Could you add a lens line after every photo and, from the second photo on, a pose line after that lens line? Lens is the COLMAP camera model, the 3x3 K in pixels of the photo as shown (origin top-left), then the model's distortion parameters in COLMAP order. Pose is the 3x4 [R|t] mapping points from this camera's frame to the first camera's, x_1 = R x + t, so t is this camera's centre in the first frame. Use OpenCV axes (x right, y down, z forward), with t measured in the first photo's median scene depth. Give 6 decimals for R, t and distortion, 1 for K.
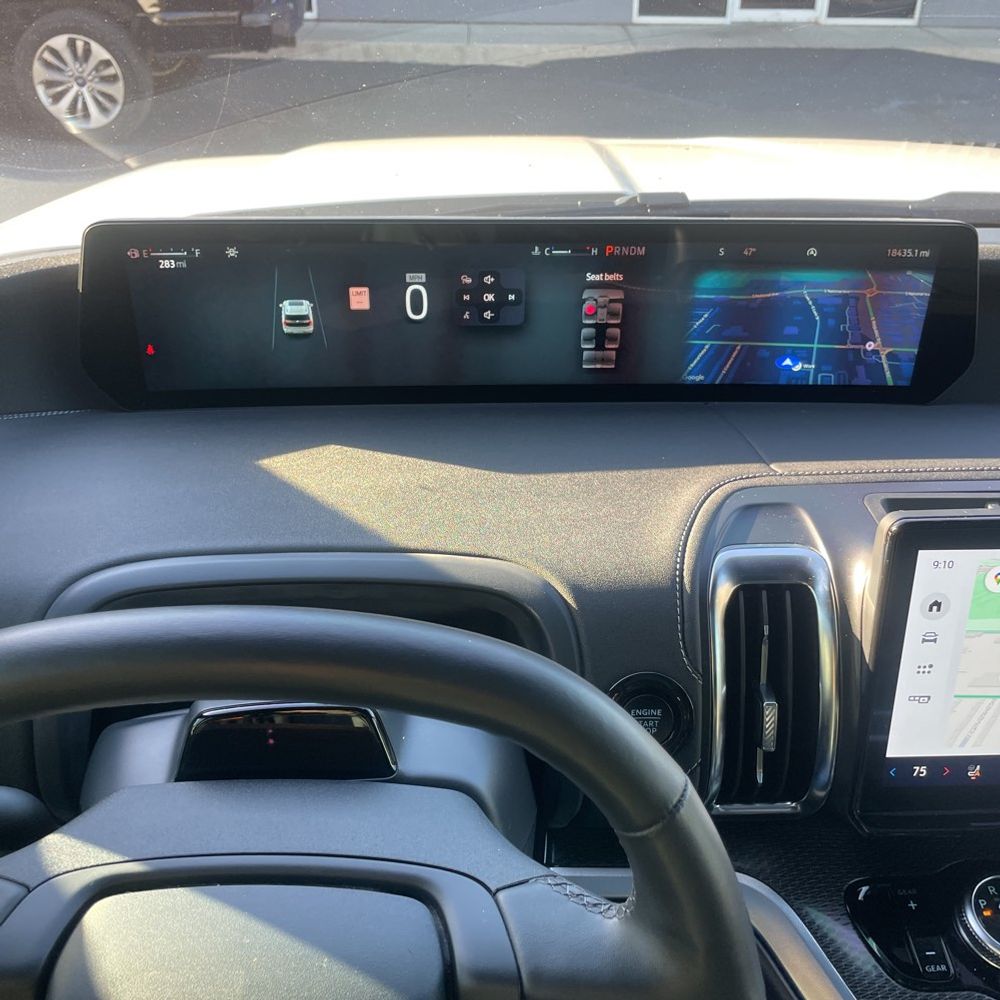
lens RADIAL K [[989.9, 0, 500.0], [0, 989.9, 500.0], [0, 0, 1]] dist [0.002830, -0.014057]
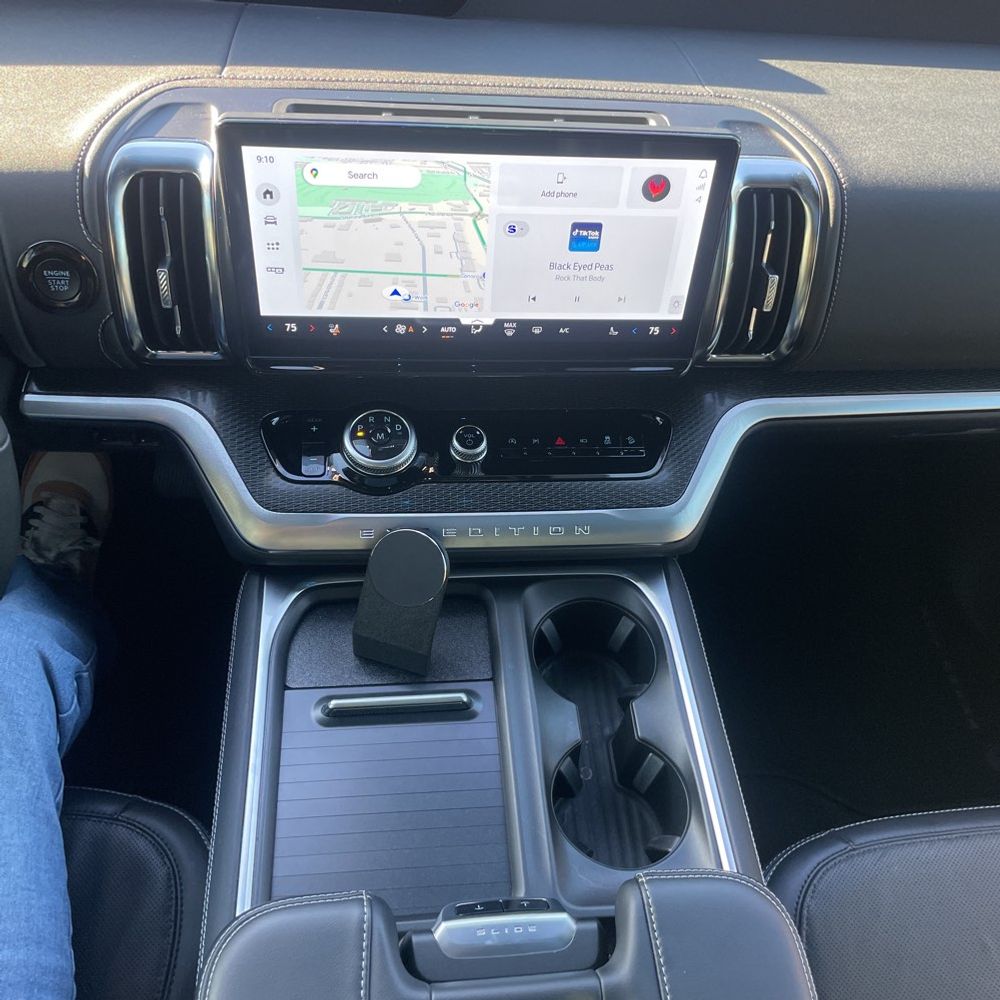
lens RADIAL K [[953.3, 0, 500.0], [0, 953.3, 500.0], [0, 0, 1]] dist [-0.013533, -0.002506]
pose [[0.995085, 0.013718, 0.098067, 0.585947], [-0.050032, 0.924294, 0.378388, -0.005989], [-0.085452, -0.381435, 0.920438, -0.276274]]
